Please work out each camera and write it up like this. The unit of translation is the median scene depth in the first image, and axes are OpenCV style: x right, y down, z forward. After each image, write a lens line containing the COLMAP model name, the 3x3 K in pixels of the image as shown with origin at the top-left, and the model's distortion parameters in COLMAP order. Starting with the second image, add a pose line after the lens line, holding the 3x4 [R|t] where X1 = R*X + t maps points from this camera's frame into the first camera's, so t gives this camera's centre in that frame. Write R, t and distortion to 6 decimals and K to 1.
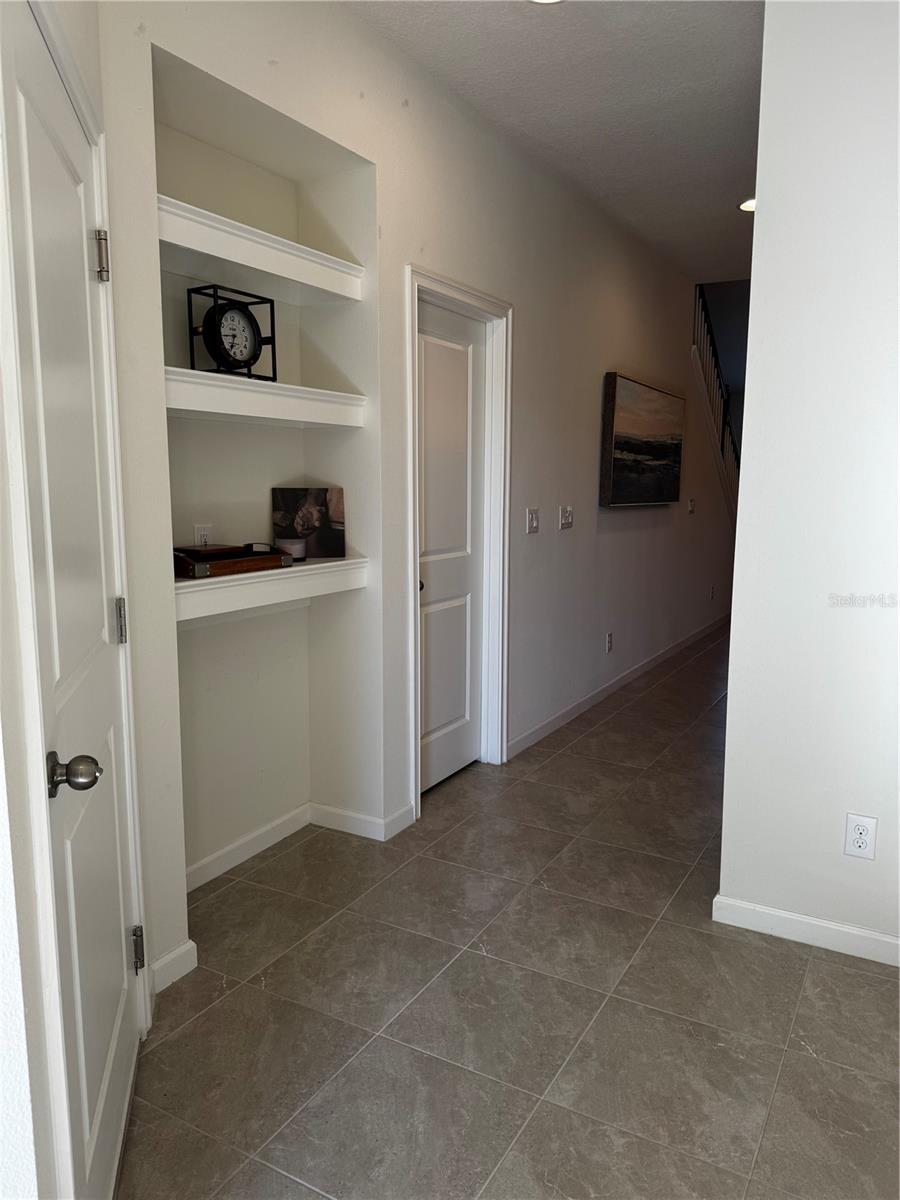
lens RADIAL K [[847.0, 0, 458.1], [0, 847.0, 595.7], [0, 0, 1]] dist [0.036953, -0.040731]
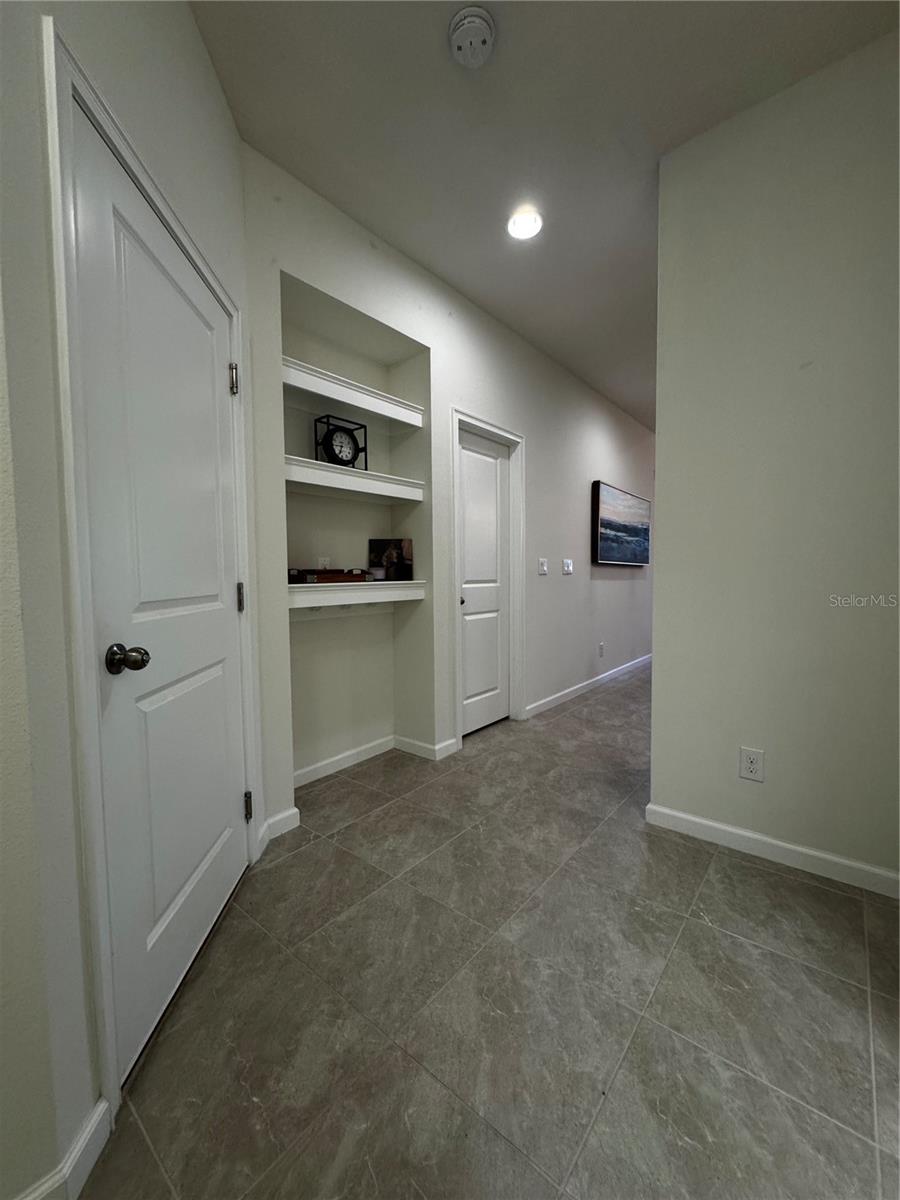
lens RADIAL K [[481.9, 0, 450.0], [0, 481.9, 600.0], [0, 0, 1]] dist [0.000322, -0.000020]
pose [[0.984564, -0.005924, -0.174924, 0.126608], [-0.008665, 0.996552, -0.082520, 0.085213], [0.174809, 0.082762, 0.981118, 0.128688]]
